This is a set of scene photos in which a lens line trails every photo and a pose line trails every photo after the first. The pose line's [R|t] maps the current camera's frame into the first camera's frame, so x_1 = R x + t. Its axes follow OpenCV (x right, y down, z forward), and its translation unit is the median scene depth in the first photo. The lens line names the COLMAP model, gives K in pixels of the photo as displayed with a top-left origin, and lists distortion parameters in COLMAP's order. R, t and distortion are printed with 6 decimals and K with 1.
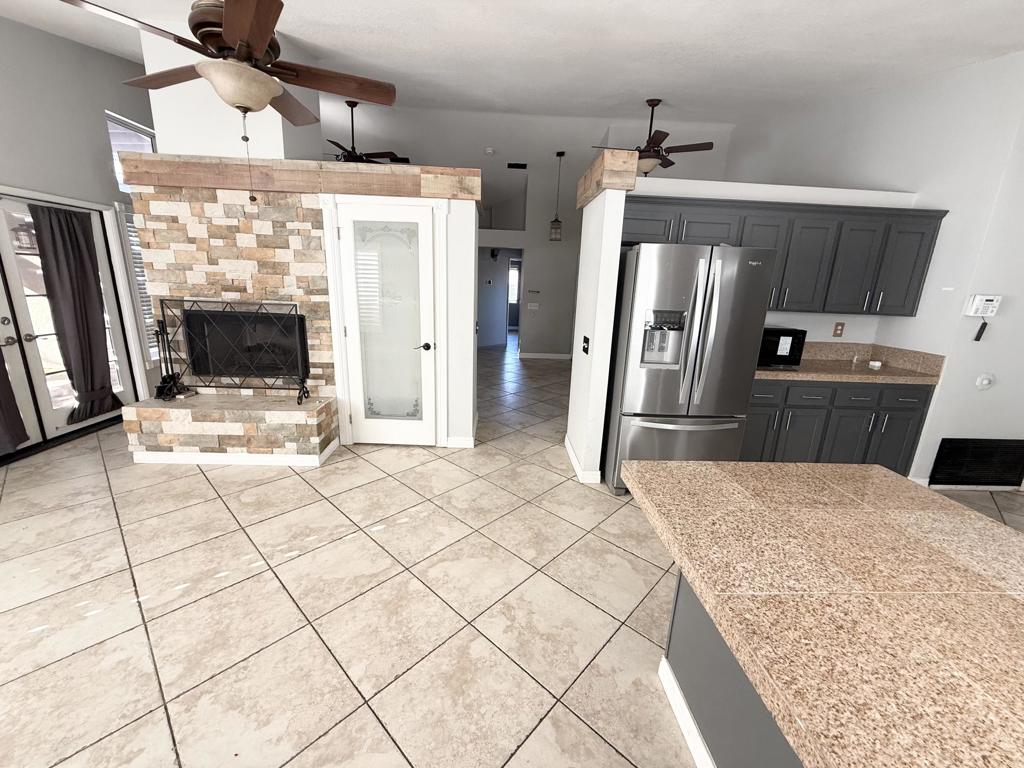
lens RADIAL K [[405.6, 0, 512.3], [0, 405.6, 385.6], [0, 0, 1]] dist [-0.001764, 0.000015]
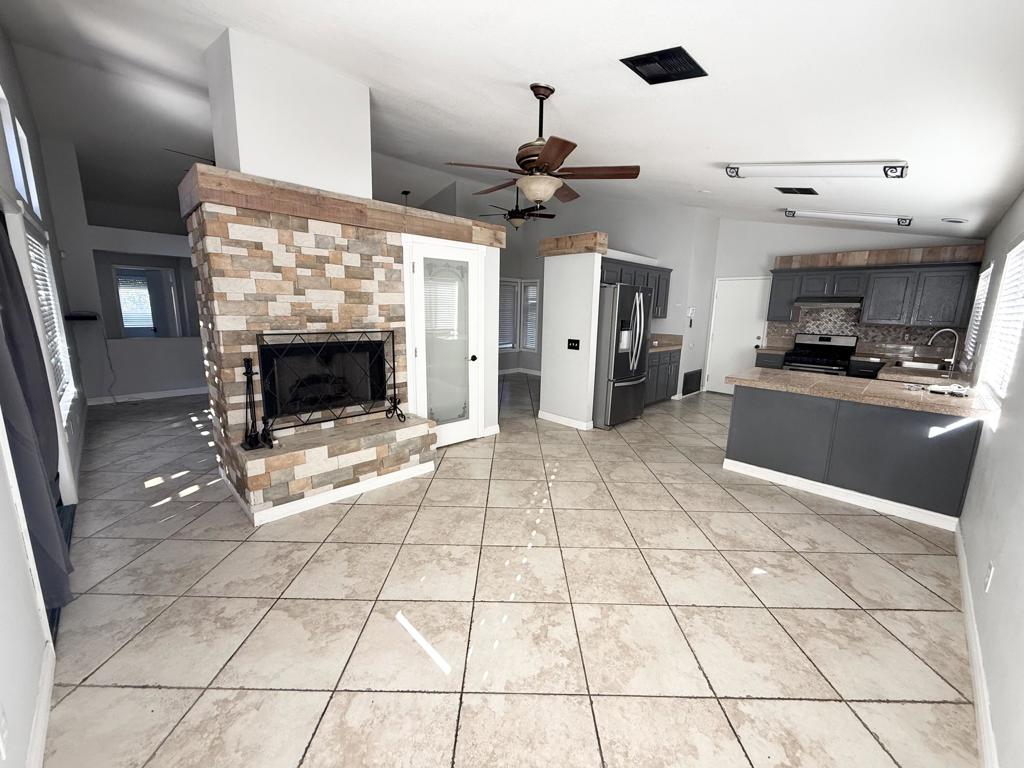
lens RADIAL K [[405.6, 0, 510.5], [0, 405.6, 386.4], [0, 0, 1]] dist [-0.001764, 0.000015]
pose [[0.737862, -0.152486, 0.657501, -1.046878], [0.174976, 0.984057, 0.031859, -0.031988], [-0.651876, 0.091539, 0.752780, -0.017317]]
